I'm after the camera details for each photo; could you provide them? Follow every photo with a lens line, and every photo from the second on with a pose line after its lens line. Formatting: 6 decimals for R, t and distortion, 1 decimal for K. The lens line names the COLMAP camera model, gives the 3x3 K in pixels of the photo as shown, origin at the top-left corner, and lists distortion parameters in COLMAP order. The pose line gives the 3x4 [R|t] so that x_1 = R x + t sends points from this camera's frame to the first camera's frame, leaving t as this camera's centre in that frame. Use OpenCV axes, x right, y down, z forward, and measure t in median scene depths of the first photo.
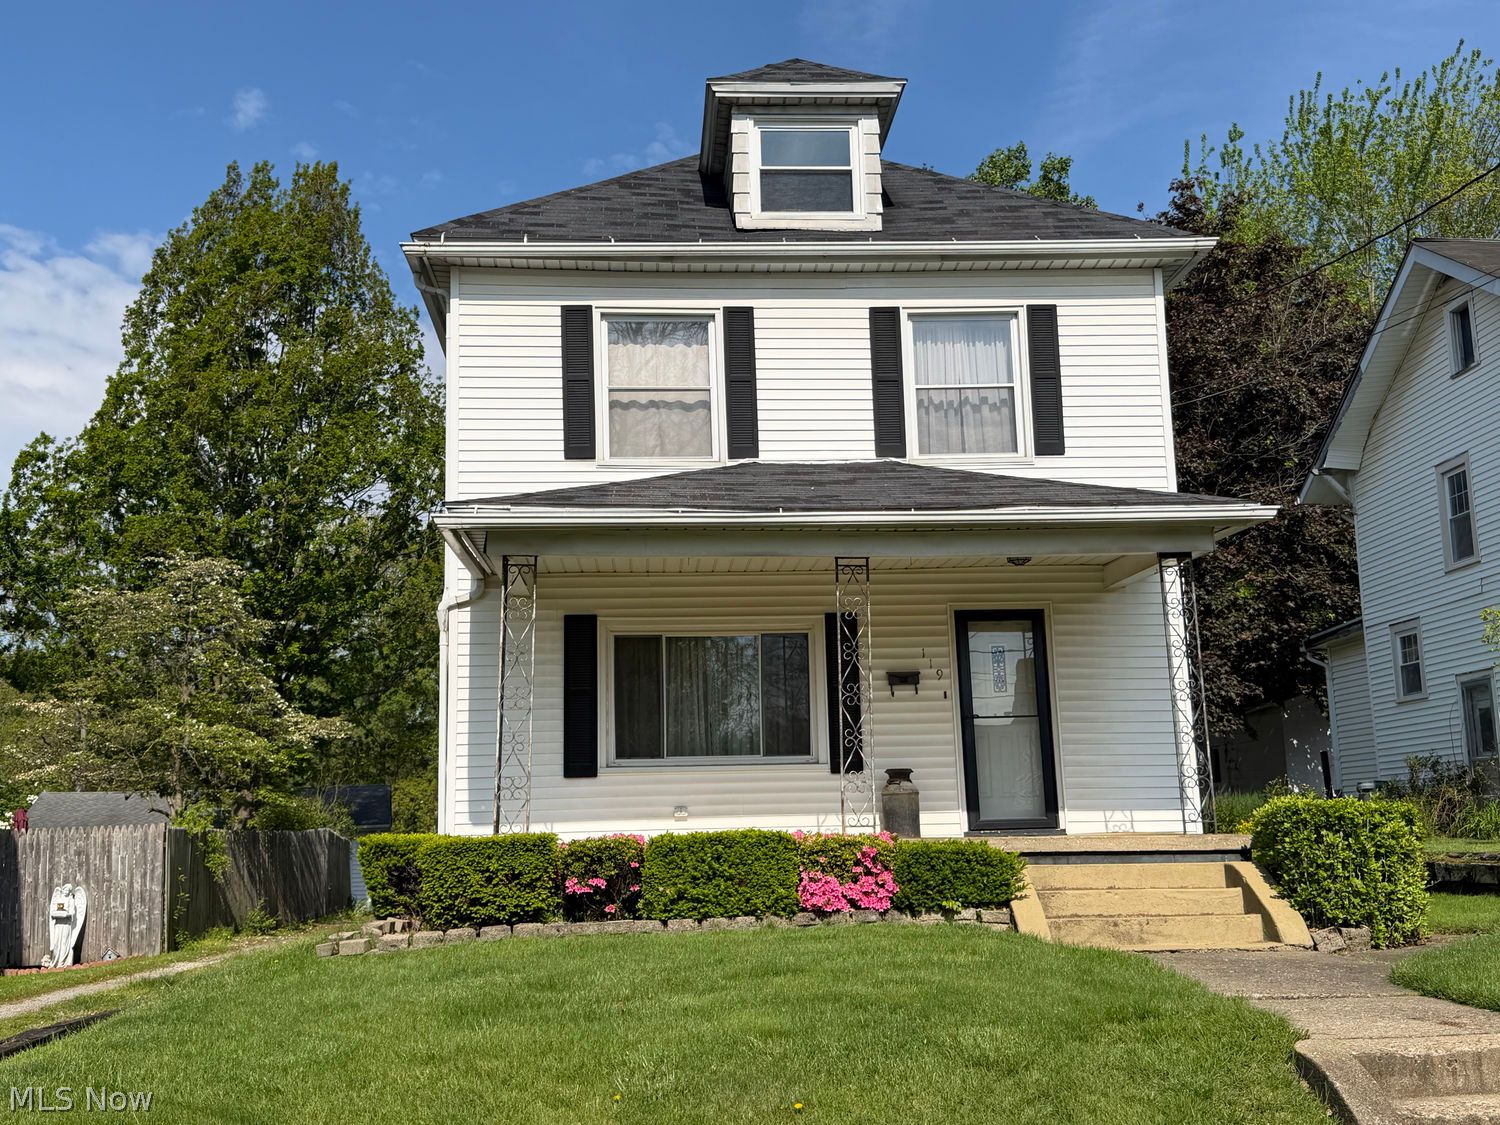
lens RADIAL K [[1572.7, 0, 750.0], [0, 1572.7, 562.5], [0, 0, 1]] dist [0.132333, 0.001510]
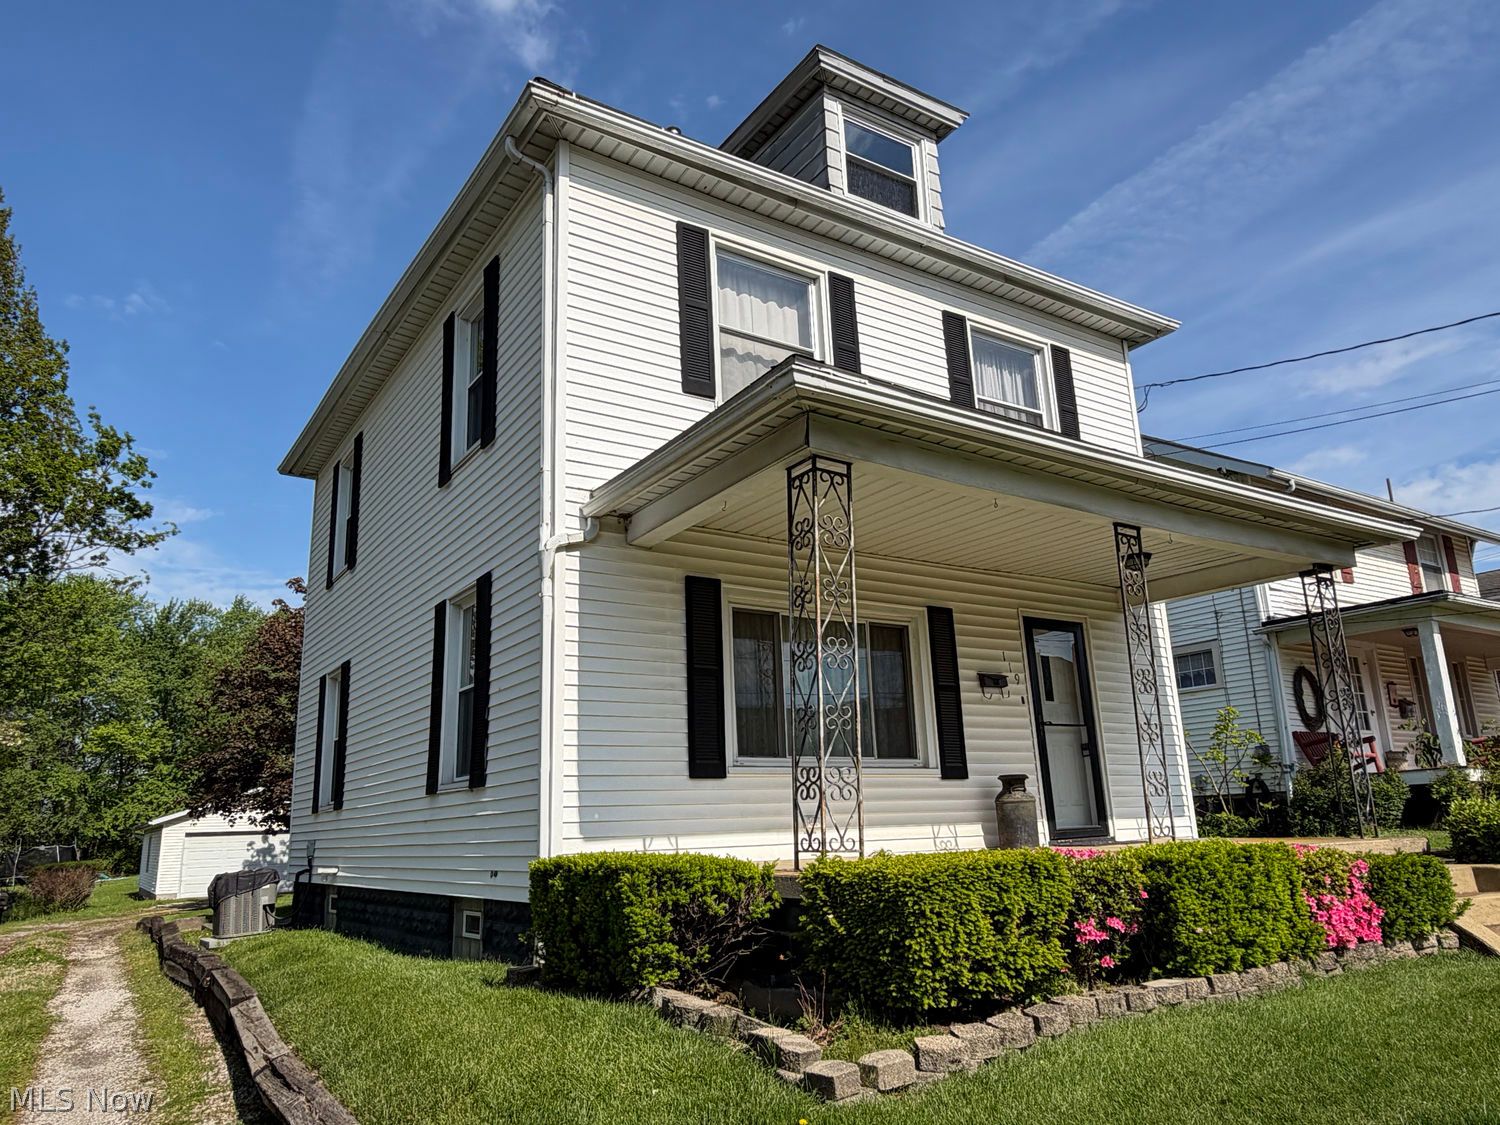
lens RADIAL K [[1039.4, 0, 750.0], [0, 1039.4, 562.5], [0, 0, 1]] dist [0.002496, 0.001295]
pose [[0.873108, 0.115040, 0.473760, -0.342150], [-0.069103, 0.991152, -0.113323, 0.084868], [-0.482605, 0.066205, 0.873332, 0.517300]]
